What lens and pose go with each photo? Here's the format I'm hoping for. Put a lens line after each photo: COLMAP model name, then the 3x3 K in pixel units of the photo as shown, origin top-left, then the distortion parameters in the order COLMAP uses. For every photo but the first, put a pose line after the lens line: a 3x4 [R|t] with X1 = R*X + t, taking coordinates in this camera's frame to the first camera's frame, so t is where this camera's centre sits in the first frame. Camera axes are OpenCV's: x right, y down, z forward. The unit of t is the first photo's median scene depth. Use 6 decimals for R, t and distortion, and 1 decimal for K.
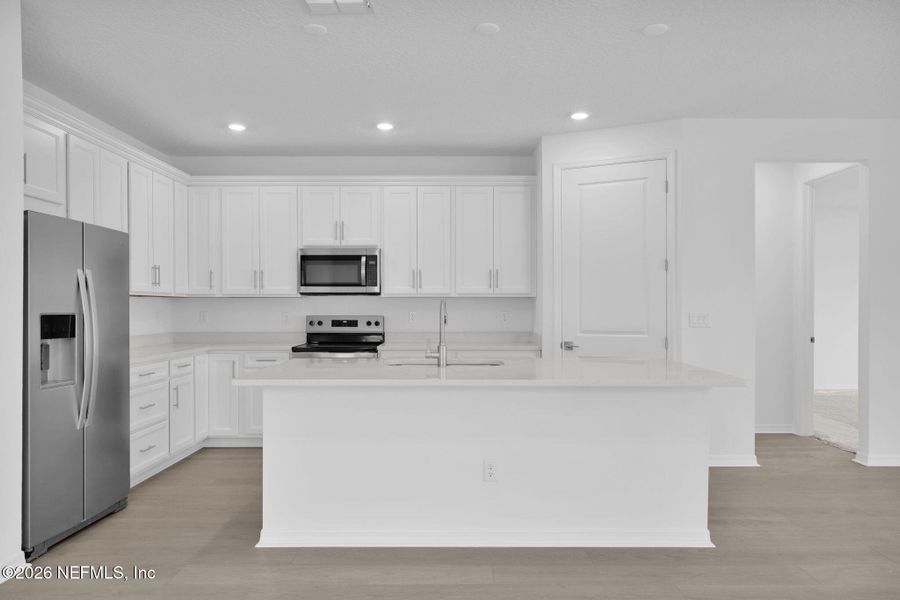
lens RADIAL K [[616.5, 0, 450.7], [0, 616.5, 308.0], [0, 0, 1]] dist [-0.006171, 0.001126]
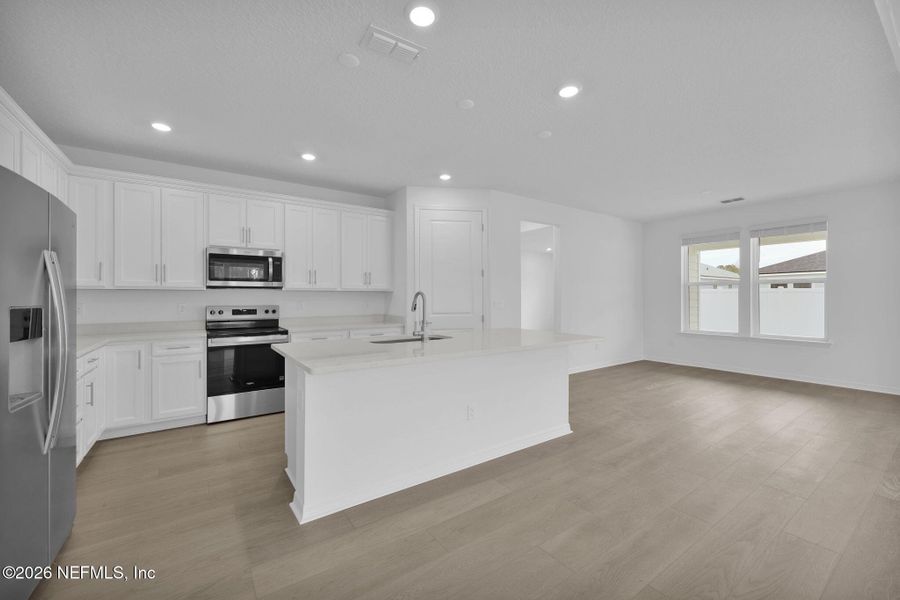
lens RADIAL K [[367.6, 0, 448.6], [0, 367.6, 294.4], [0, 0, 1]] dist [0.000897, 0.000040]
pose [[0.821638, 0.002443, 0.570004, -0.267561], [0.004194, 0.999938, -0.010331, -0.000507], [-0.569994, 0.010879, 0.821577, 0.186591]]
